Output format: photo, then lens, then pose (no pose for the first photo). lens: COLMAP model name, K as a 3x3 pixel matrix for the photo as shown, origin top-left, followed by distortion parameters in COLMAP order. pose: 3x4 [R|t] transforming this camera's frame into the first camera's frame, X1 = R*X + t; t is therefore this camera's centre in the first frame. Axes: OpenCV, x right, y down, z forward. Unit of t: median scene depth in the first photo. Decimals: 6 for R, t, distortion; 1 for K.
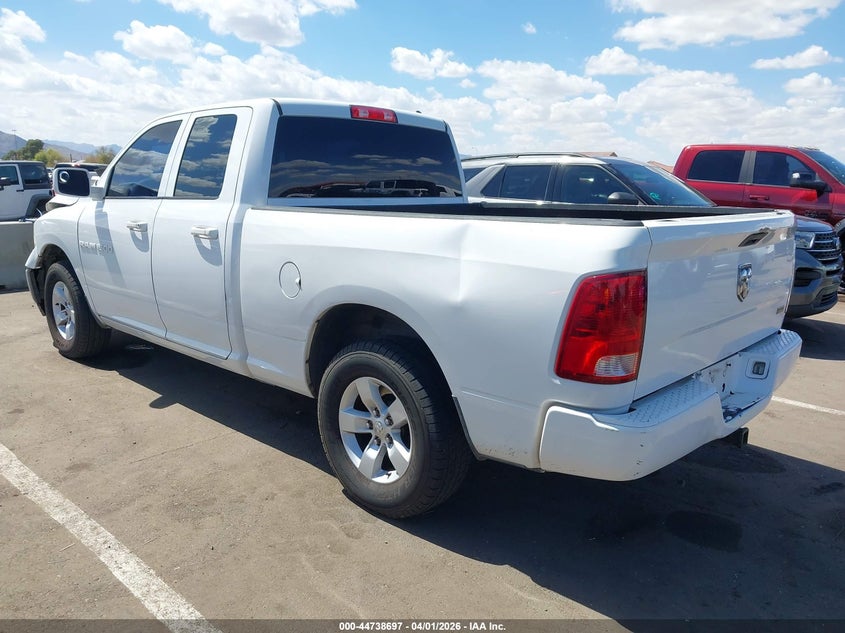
lens RADIAL K [[644.0, 0, 419.4], [0, 644.0, 316.5], [0, 0, 1]] dist [0.001951, 0.001626]
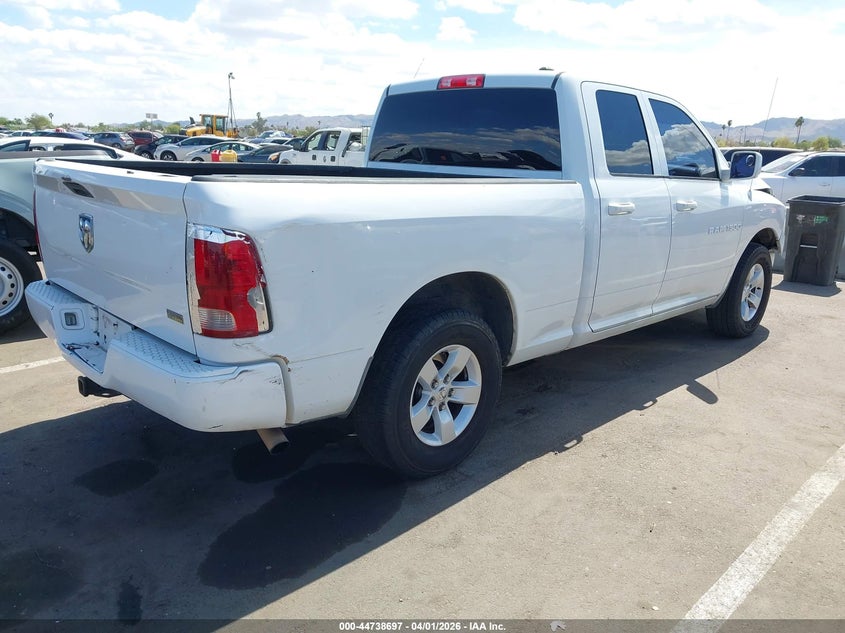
lens RADIAL K [[644.0, 0, 419.4], [0, 644.0, 316.5], [0, 0, 1]] dist [0.001951, 0.001626]
pose [[-0.021024, 0.235982, -0.971530, 0.977612], [-0.236375, 0.943022, 0.234173, -0.187794], [0.971434, 0.234569, 0.035954, 0.977517]]
